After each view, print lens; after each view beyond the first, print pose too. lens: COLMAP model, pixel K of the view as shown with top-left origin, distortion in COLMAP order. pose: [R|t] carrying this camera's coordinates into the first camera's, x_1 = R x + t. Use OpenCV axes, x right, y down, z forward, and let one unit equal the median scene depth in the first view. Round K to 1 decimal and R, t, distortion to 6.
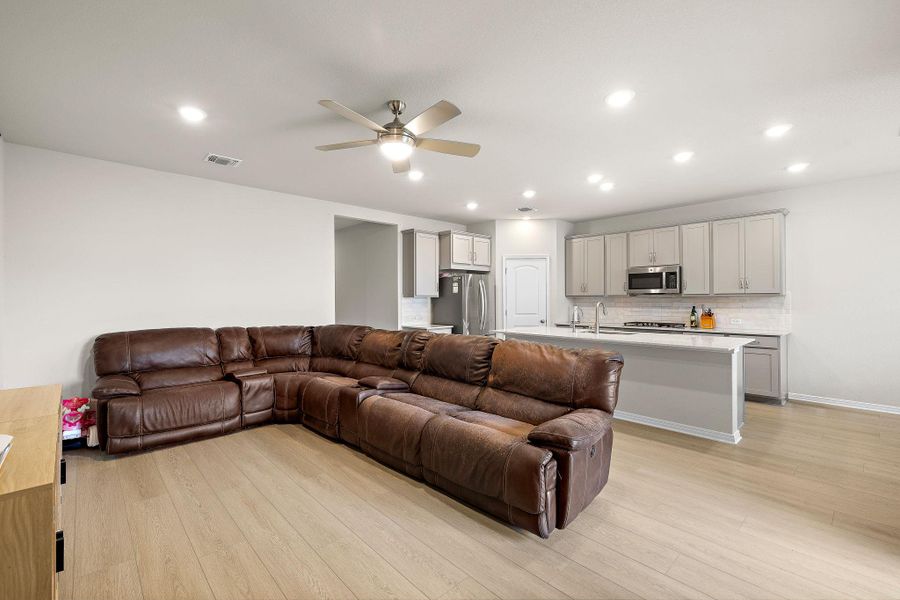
lens RADIAL K [[384.0, 0, 447.8], [0, 384.0, 299.9], [0, 0, 1]] dist [-0.002899, 0.000320]
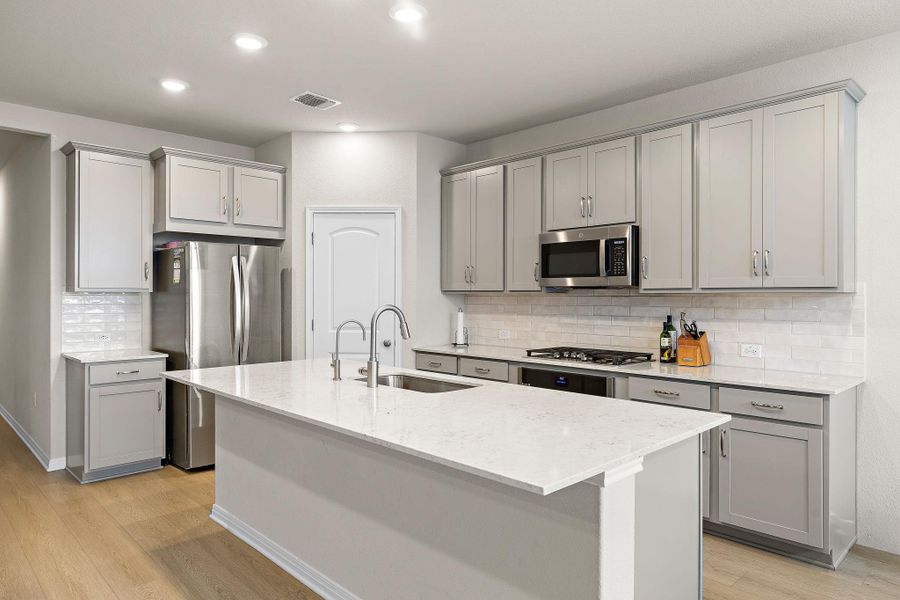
lens RADIAL K [[556.9, 0, 459.2], [0, 556.9, 303.2], [0, 0, 1]] dist [-0.008728, -0.000800]
pose [[0.999705, 0.005105, 0.023737, 0.356073], [-0.005406, 0.999905, 0.012648, -0.004732], [-0.023671, -0.012773, 0.999638, 0.329992]]
